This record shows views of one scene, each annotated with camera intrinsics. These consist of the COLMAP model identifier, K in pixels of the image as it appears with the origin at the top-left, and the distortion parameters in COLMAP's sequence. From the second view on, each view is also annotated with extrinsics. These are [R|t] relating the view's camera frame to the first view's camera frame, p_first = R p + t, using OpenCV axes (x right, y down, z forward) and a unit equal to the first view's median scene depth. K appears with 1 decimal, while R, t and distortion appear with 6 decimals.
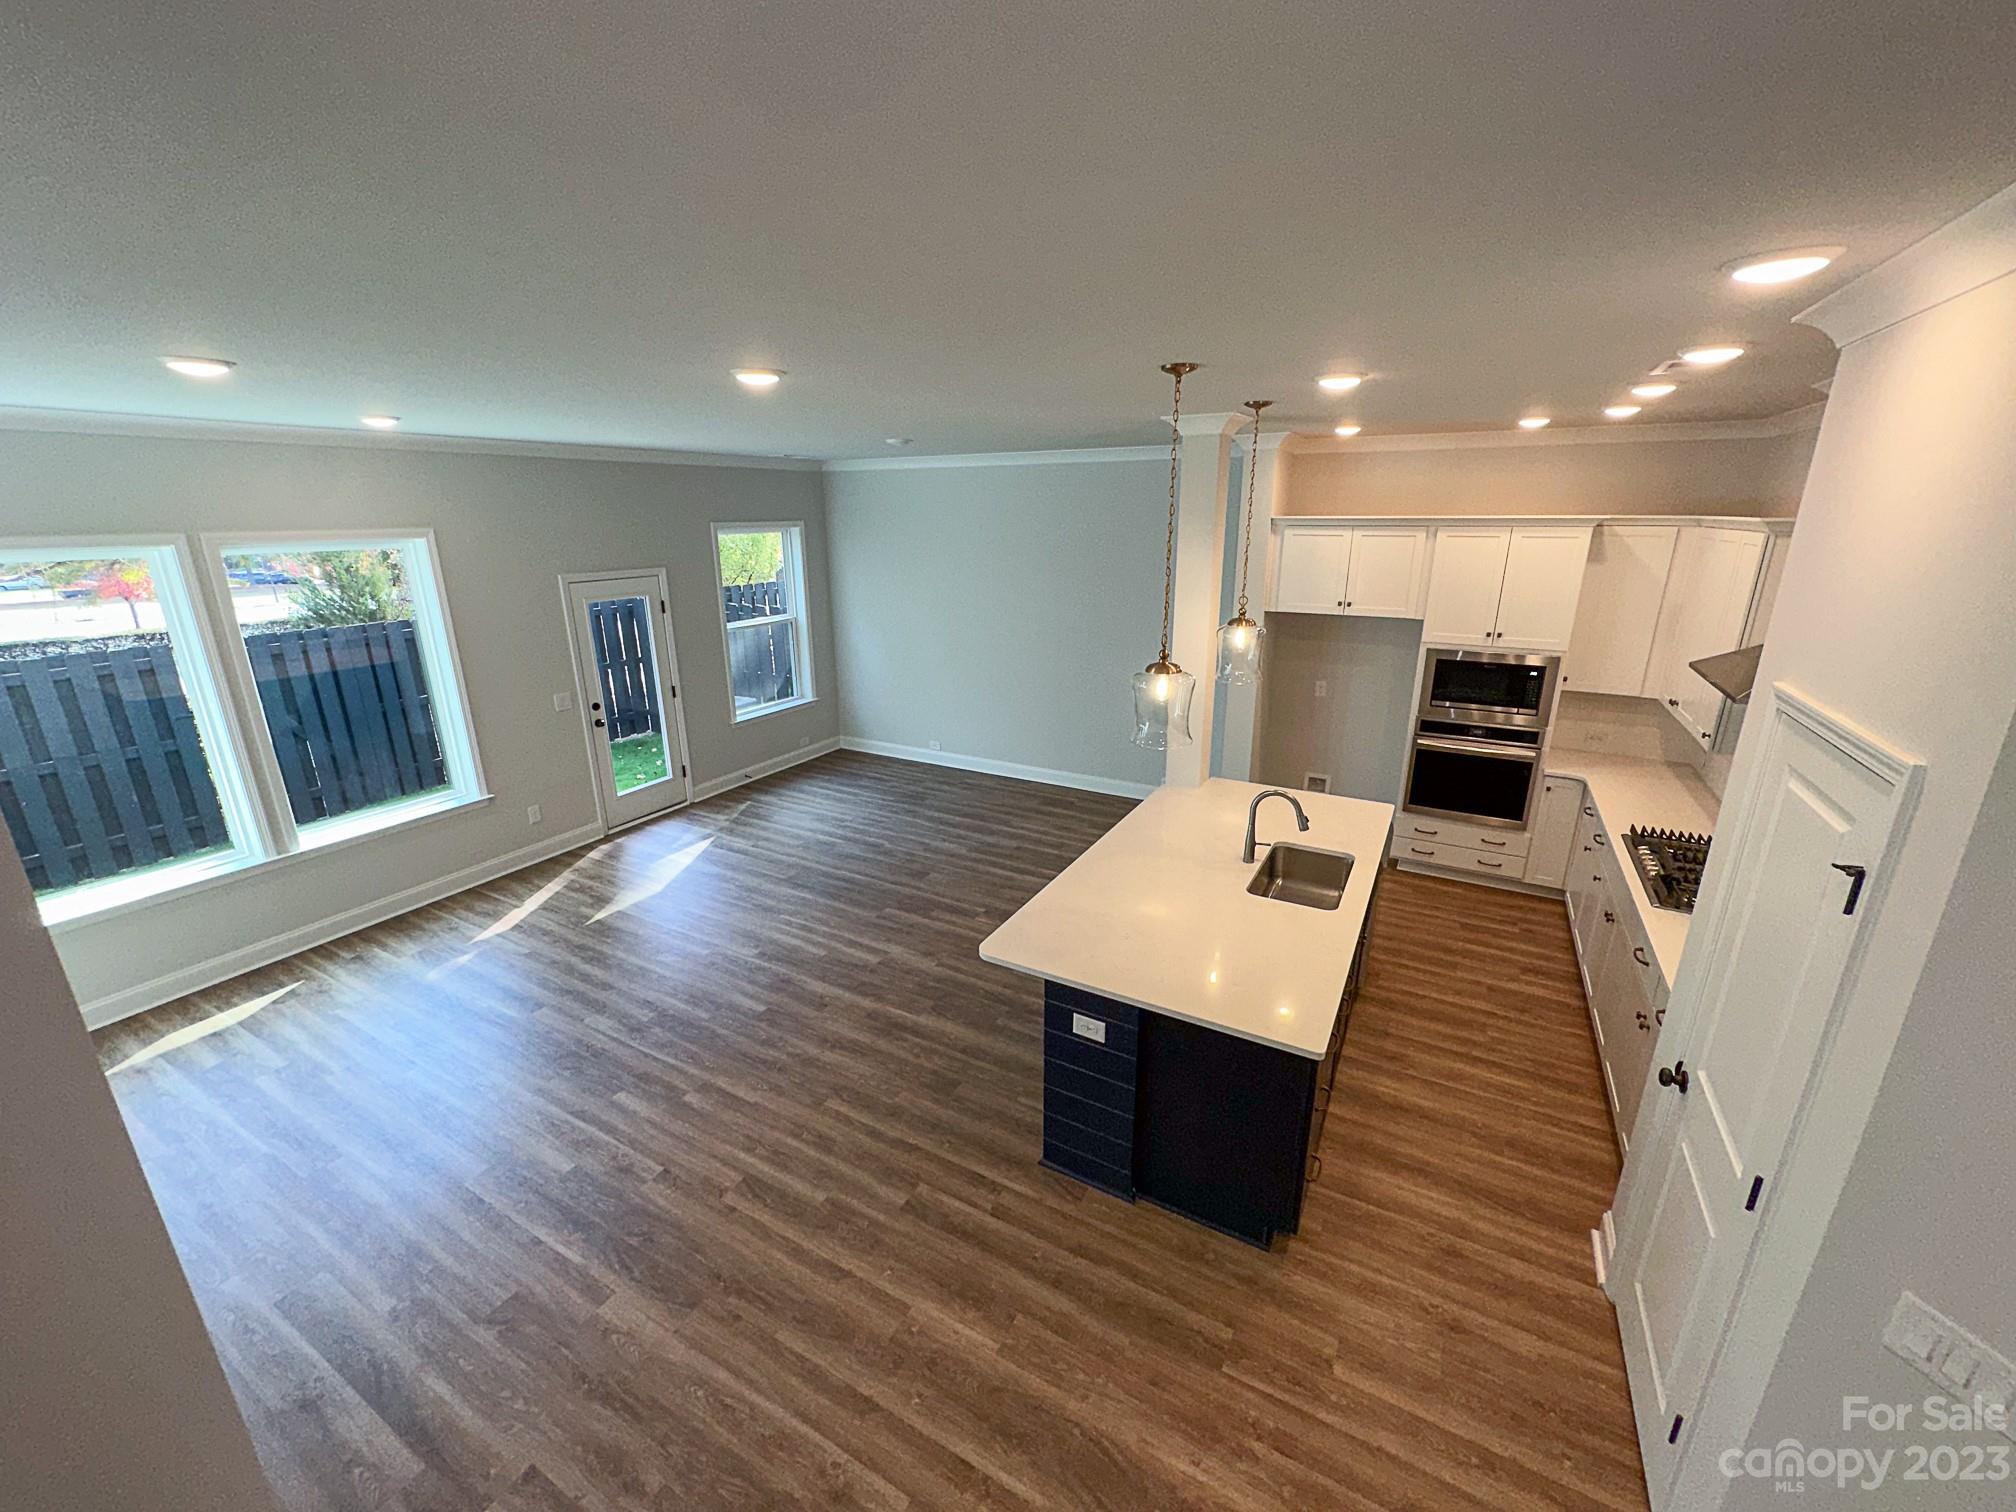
lens RADIAL K [[803.4, 0, 999.9], [0, 803.4, 758.9], [0, 0, 1]] dist [-0.000369, 0.000102]
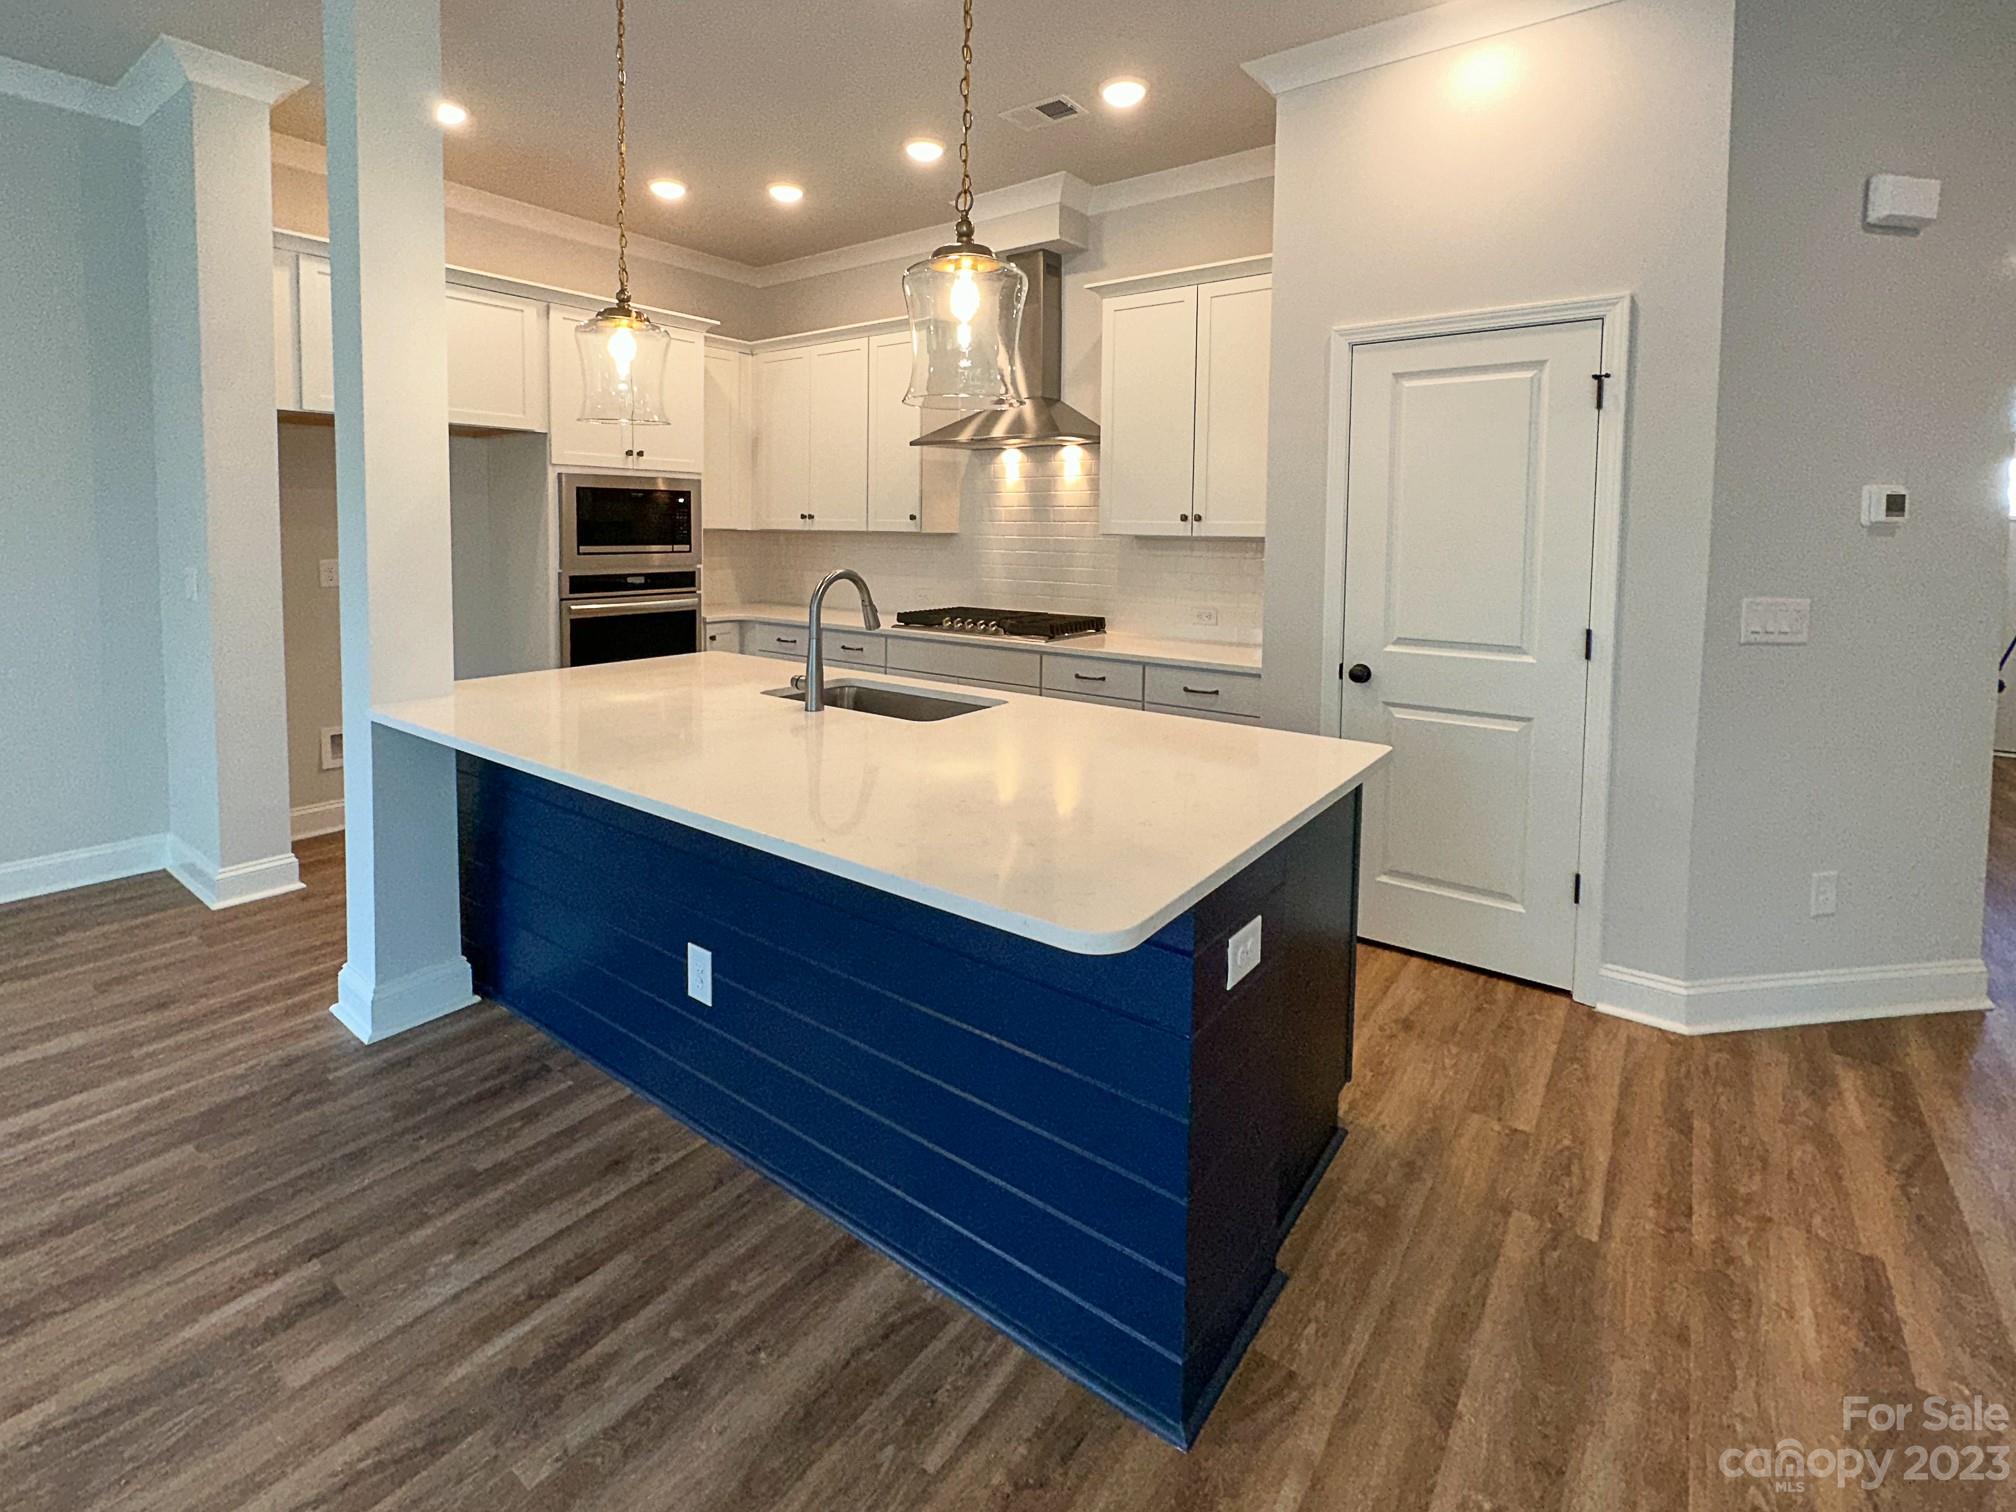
lens RADIAL K [[935.4, 0, 1002.8], [0, 935.4, 581.9], [0, 0, 1]] dist [0.001695, -0.000036]
pose [[0.118440, -0.046690, 0.991863, -0.297011], [0.280053, 0.959913, 0.011744, 0.066474], [-0.952650, 0.276384, 0.126767, 0.720842]]
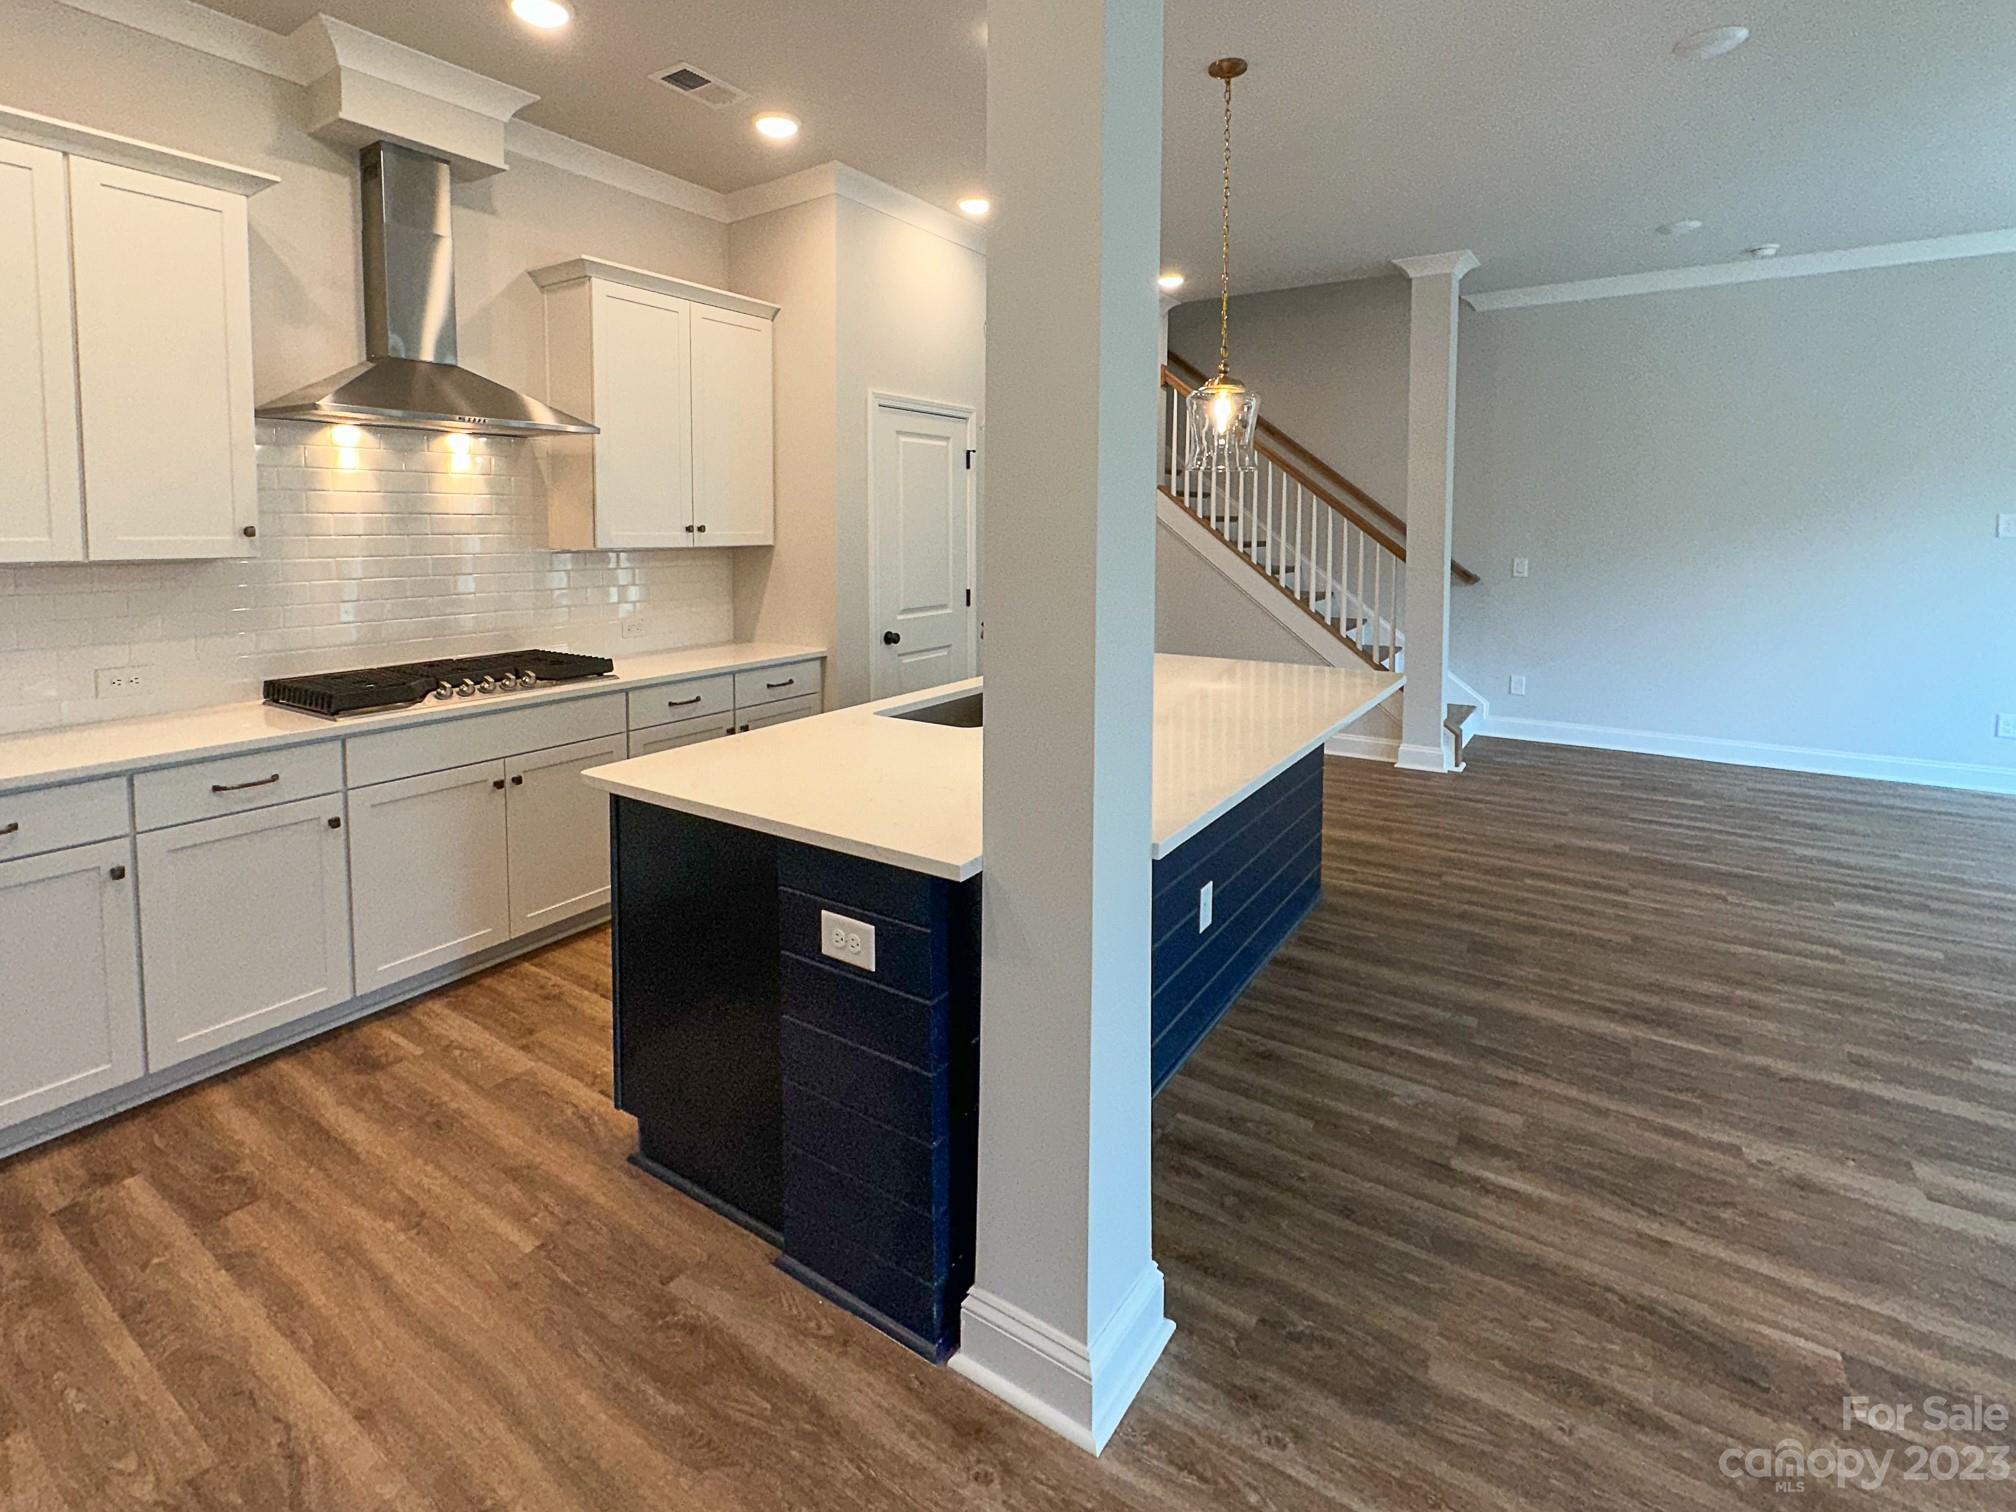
lens RADIAL K [[935.4, 0, 1002.7], [0, 935.4, 580.8], [0, 0, 1]] dist [0.001695, -0.000036]
pose [[-0.997671, 0.008917, 0.067627, 0.276336], [0.031855, 0.937575, 0.346321, -0.201552], [-0.060318, 0.347669, -0.935675, 1.533050]]
